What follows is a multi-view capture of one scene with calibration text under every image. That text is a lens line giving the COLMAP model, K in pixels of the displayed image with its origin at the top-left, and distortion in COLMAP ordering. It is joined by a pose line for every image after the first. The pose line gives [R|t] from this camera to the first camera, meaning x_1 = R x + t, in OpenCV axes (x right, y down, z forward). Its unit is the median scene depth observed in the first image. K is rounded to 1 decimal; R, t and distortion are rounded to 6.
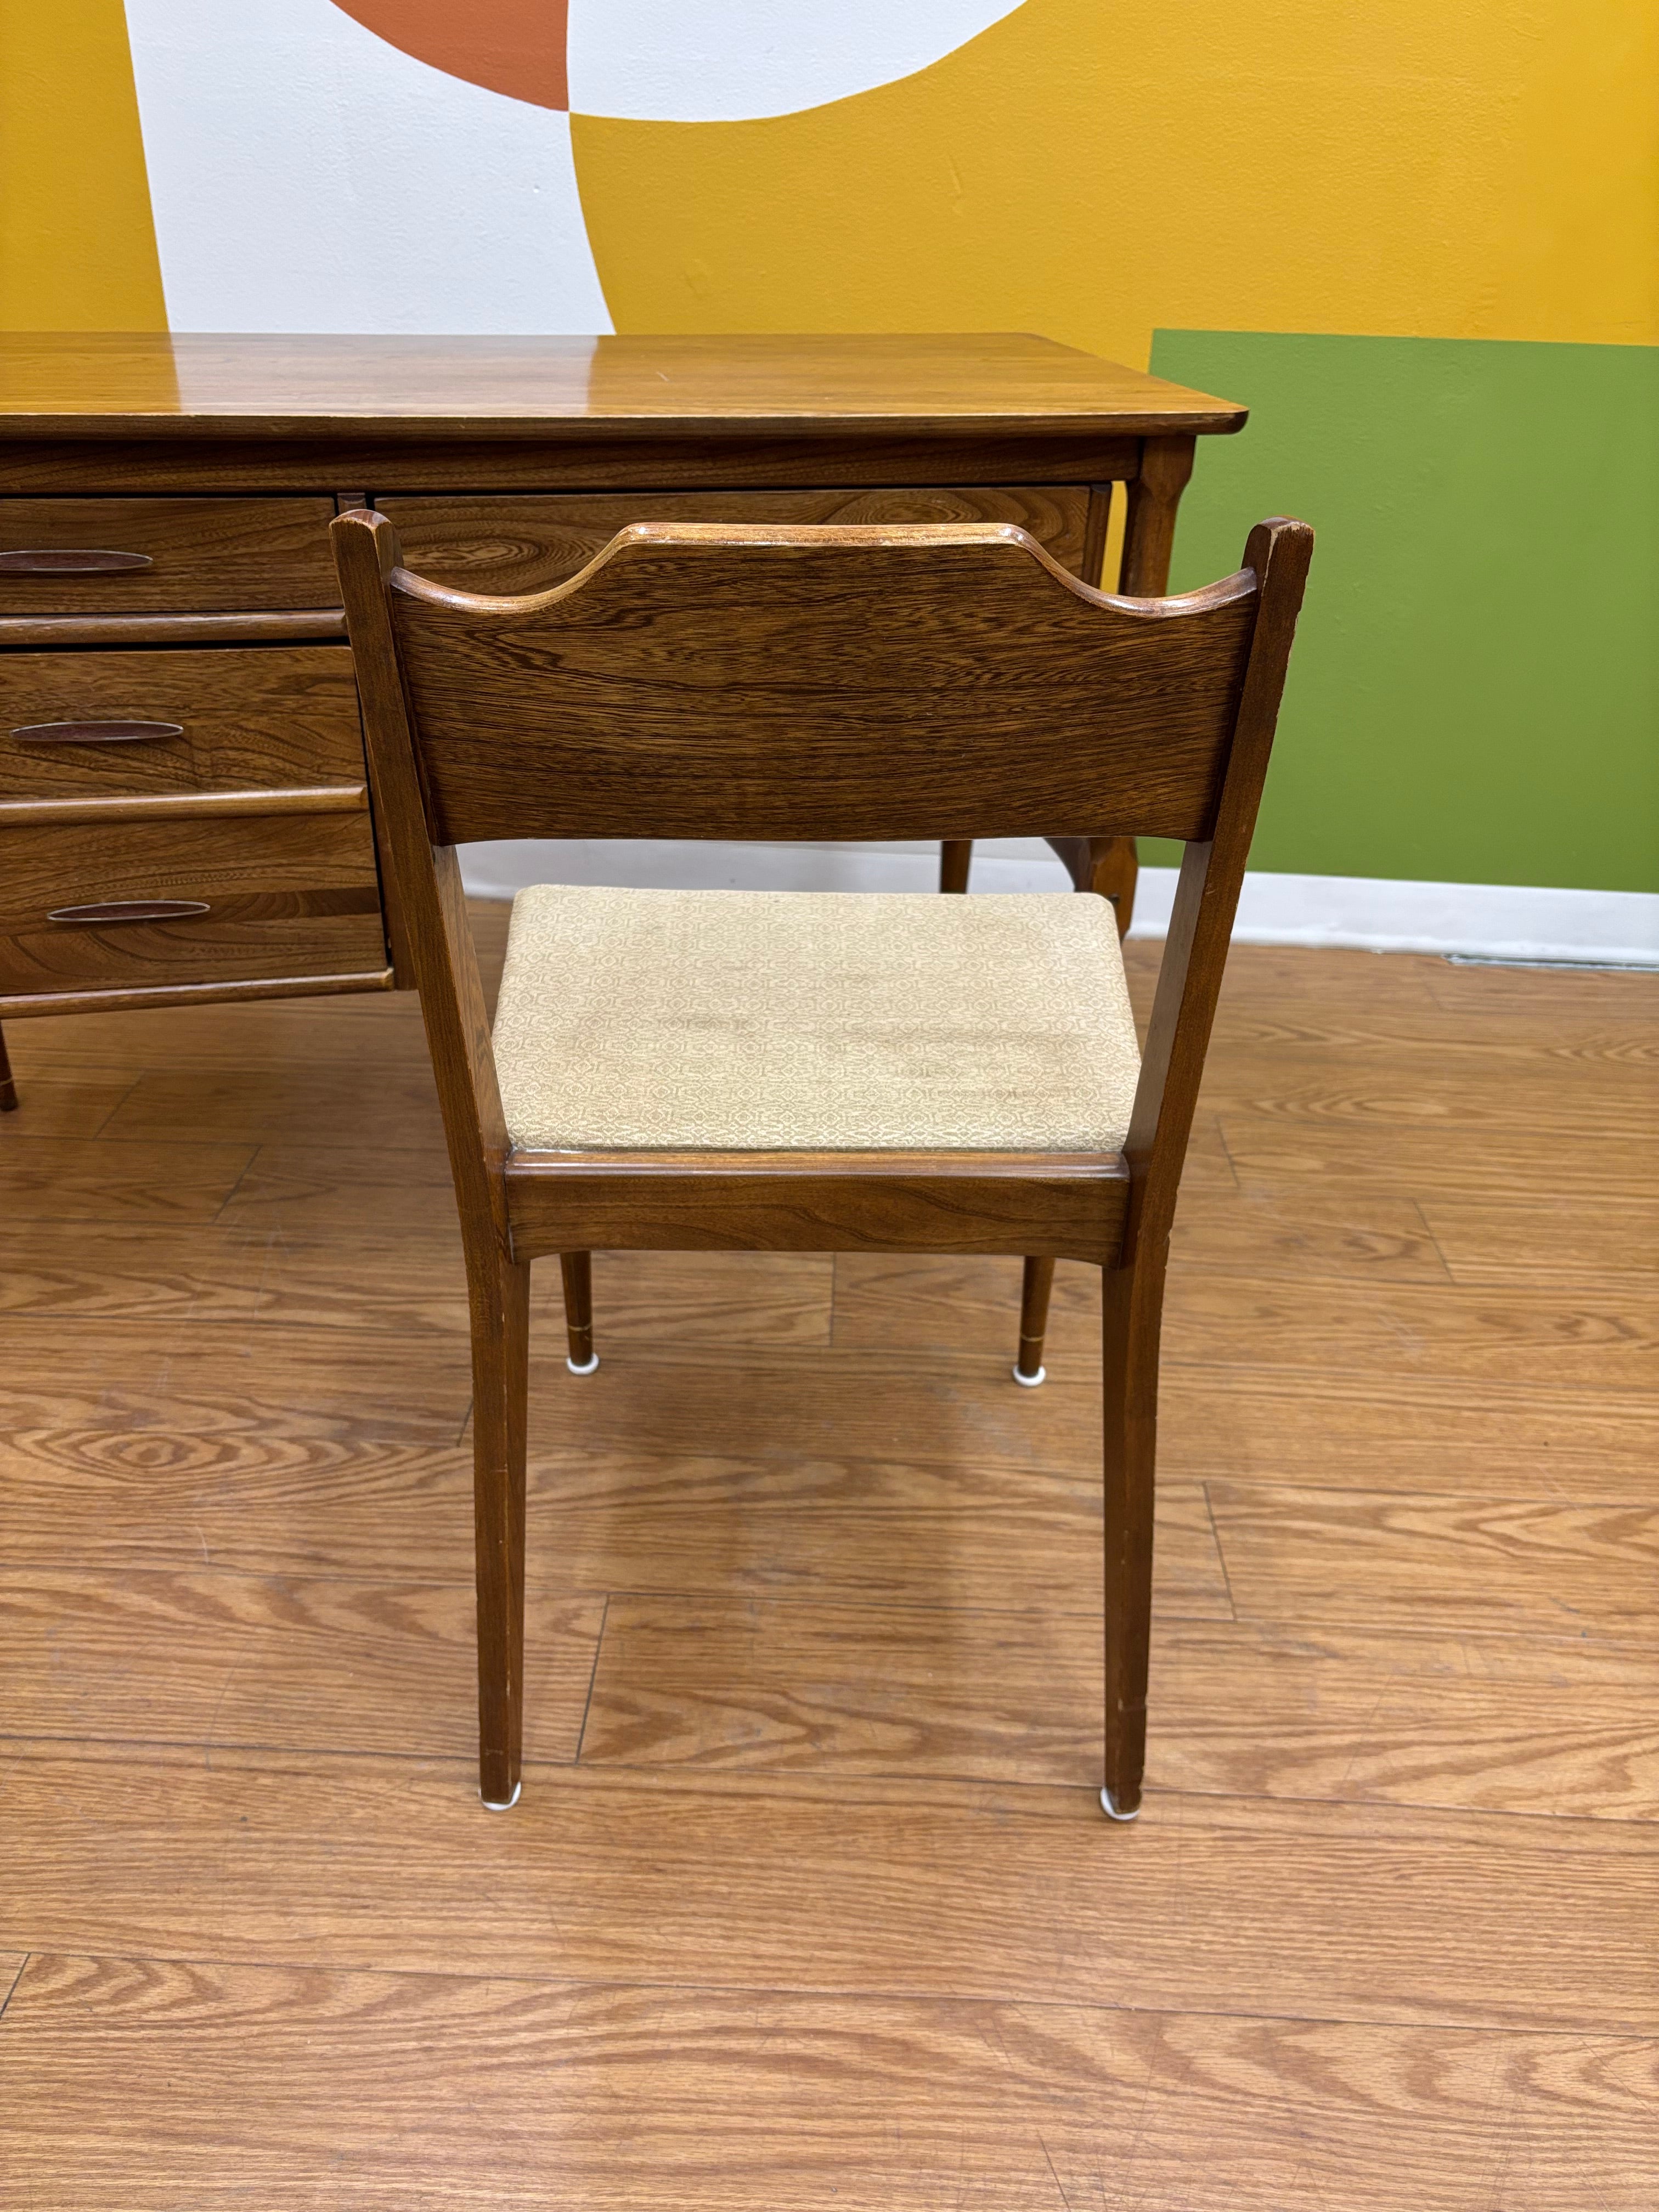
lens RADIAL K [[1683.7, 0, 820.3], [0, 1683.7, 1128.6], [0, 0, 1]] dist [0.033453, -0.035598]
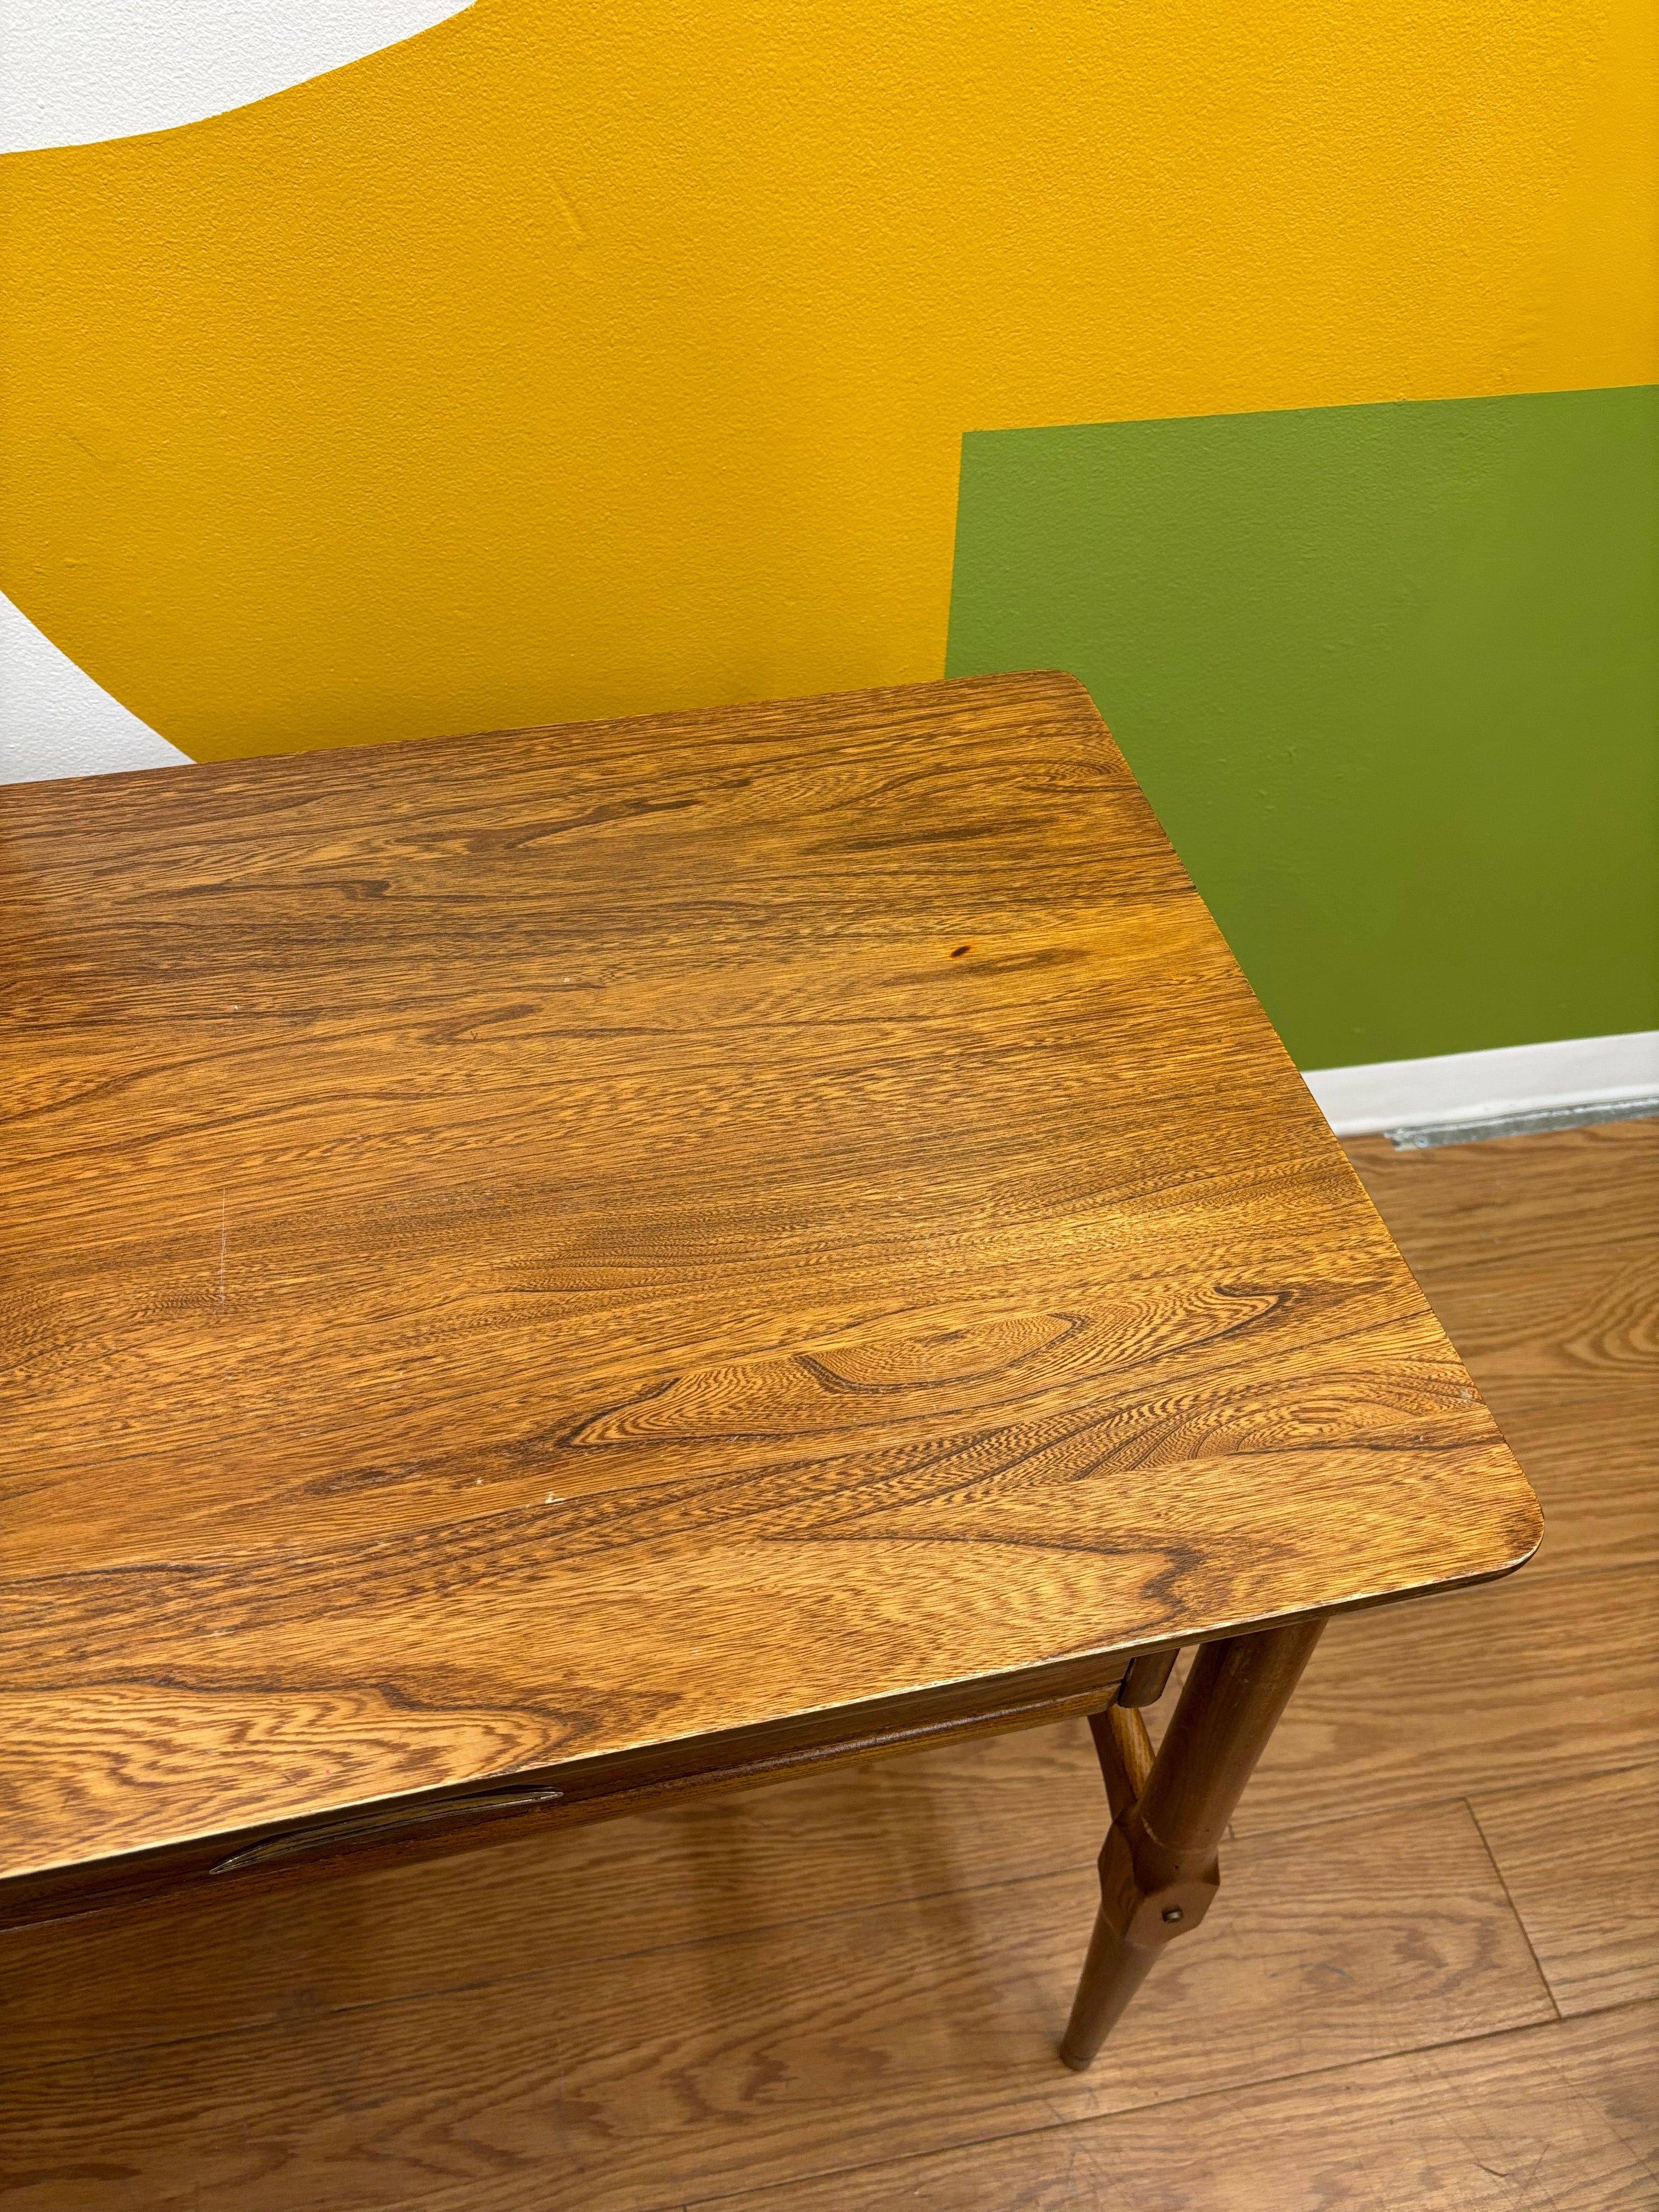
lens RADIAL K [[1683.7, 0, 819.8], [0, 1683.7, 1099.8], [0, 0, 1]] dist [0.033453, -0.035598]
pose [[0.976347, -0.171318, 0.131894, 0.061554], [0.124168, 0.943699, 0.306618, -0.691884], [-0.176998, -0.282989, 0.942650, 0.658972]]
